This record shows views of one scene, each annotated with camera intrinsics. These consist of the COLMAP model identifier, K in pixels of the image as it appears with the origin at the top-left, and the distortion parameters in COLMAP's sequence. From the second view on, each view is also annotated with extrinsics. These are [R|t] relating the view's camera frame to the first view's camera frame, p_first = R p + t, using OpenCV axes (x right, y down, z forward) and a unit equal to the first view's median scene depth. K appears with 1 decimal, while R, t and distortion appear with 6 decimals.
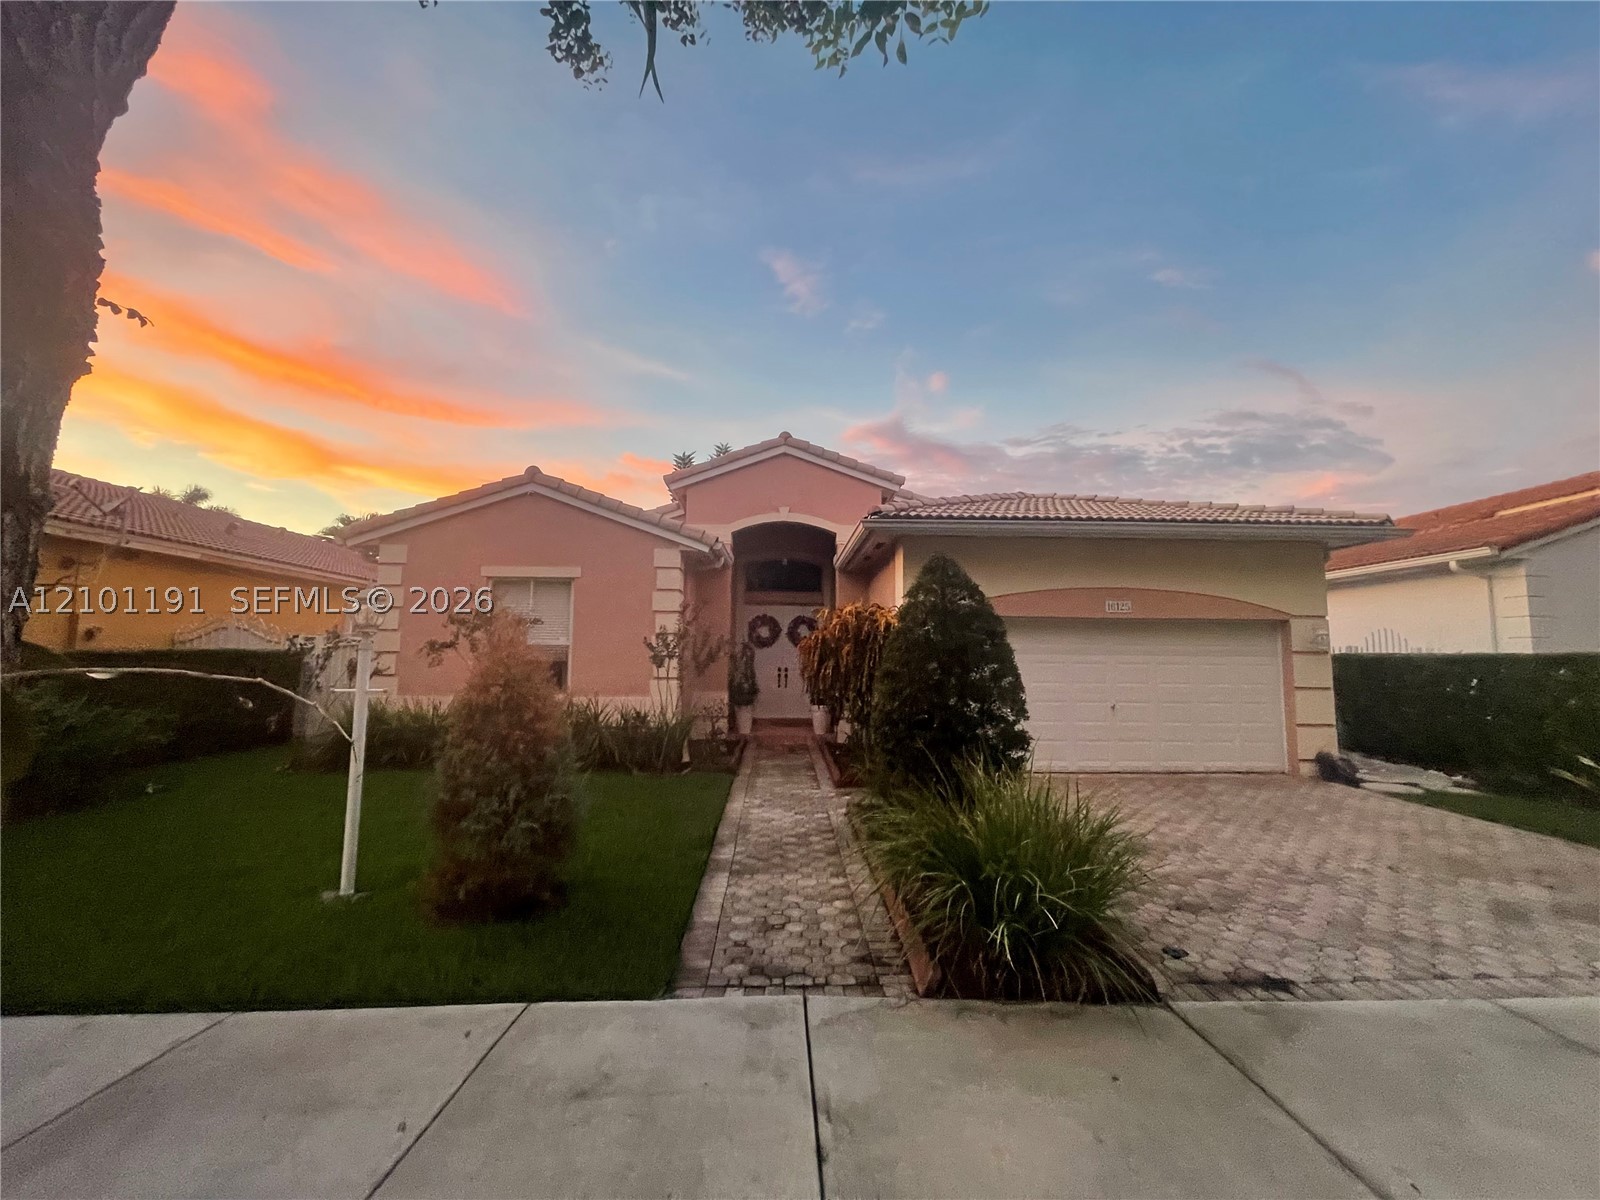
lens RADIAL K [[648.2, 0, 800.0], [0, 648.2, 600.0], [0, 0, 1]] dist [-0.001465, 0.000055]
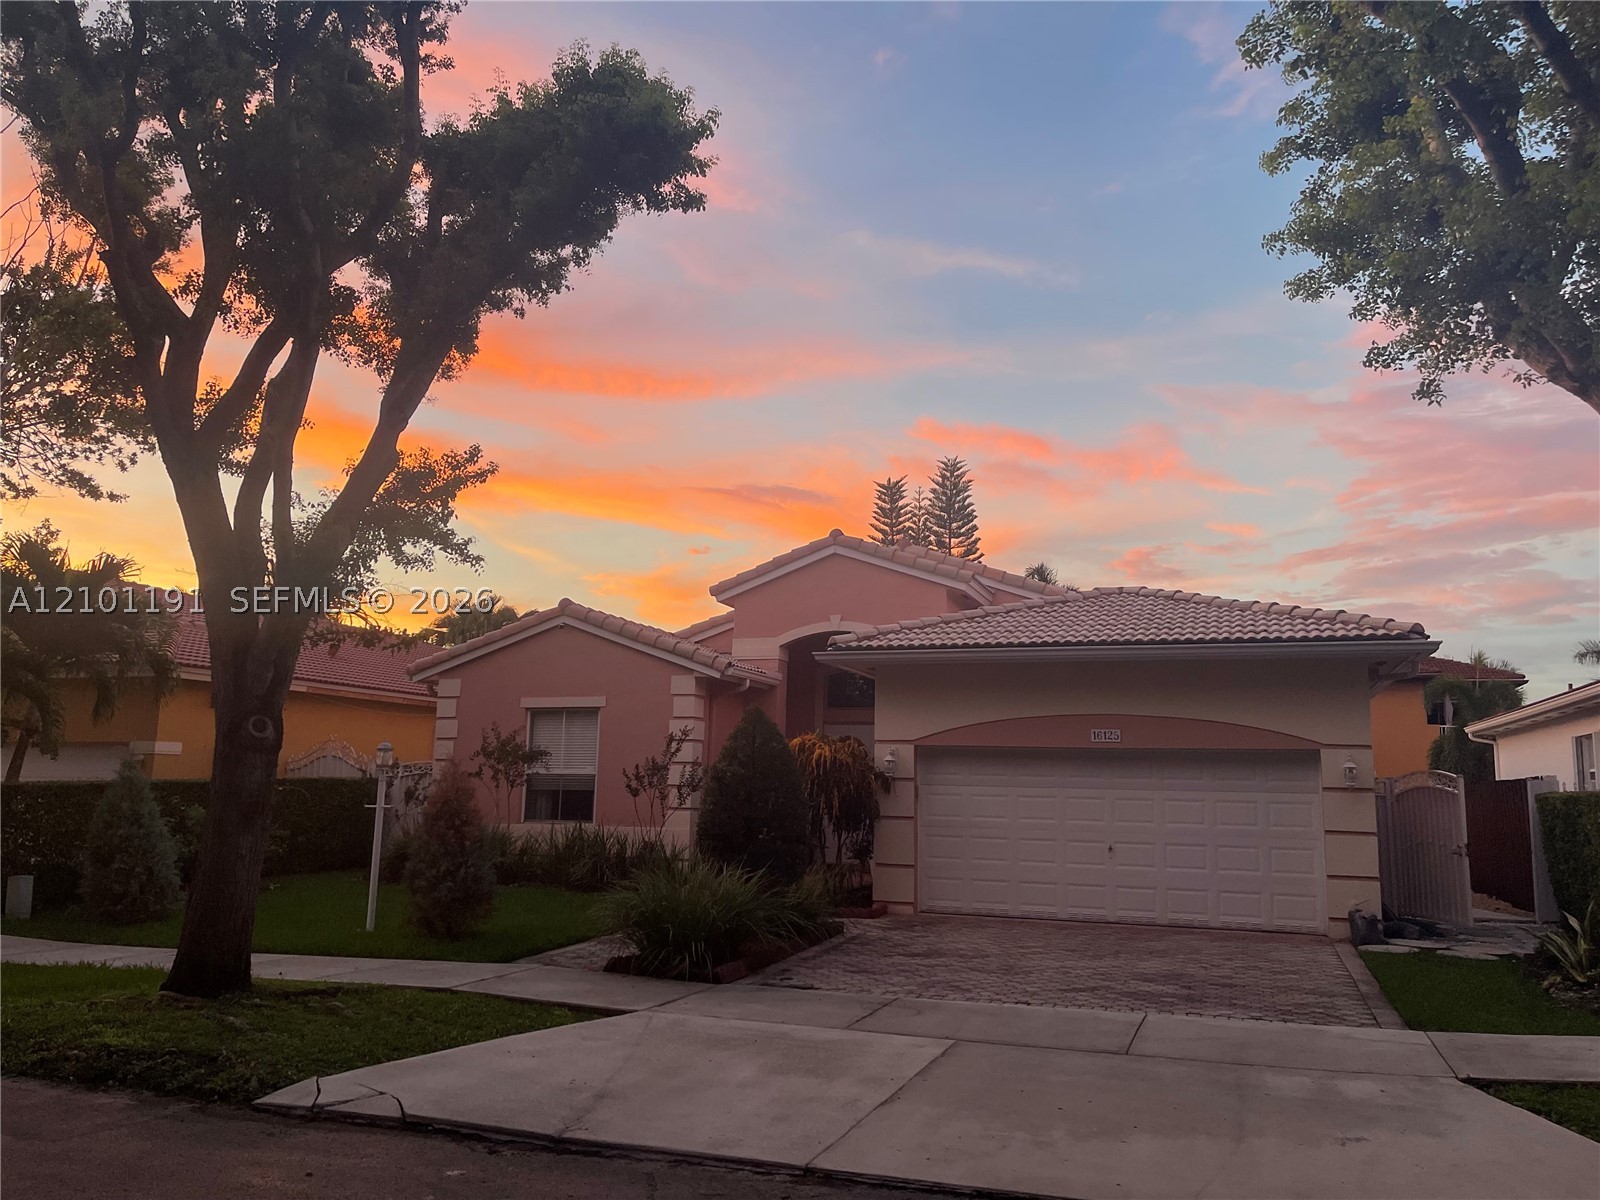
lens RADIAL K [[1212.7, 0, 800.0], [0, 1212.7, 600.0], [0, 0, 1]] dist [0.093636, -0.138717]
pose [[0.930692, -0.046892, -0.362787, 0.639019], [0.022346, 0.997186, -0.071565, -0.057621], [0.365122, 0.058498, 0.929120, -0.659661]]
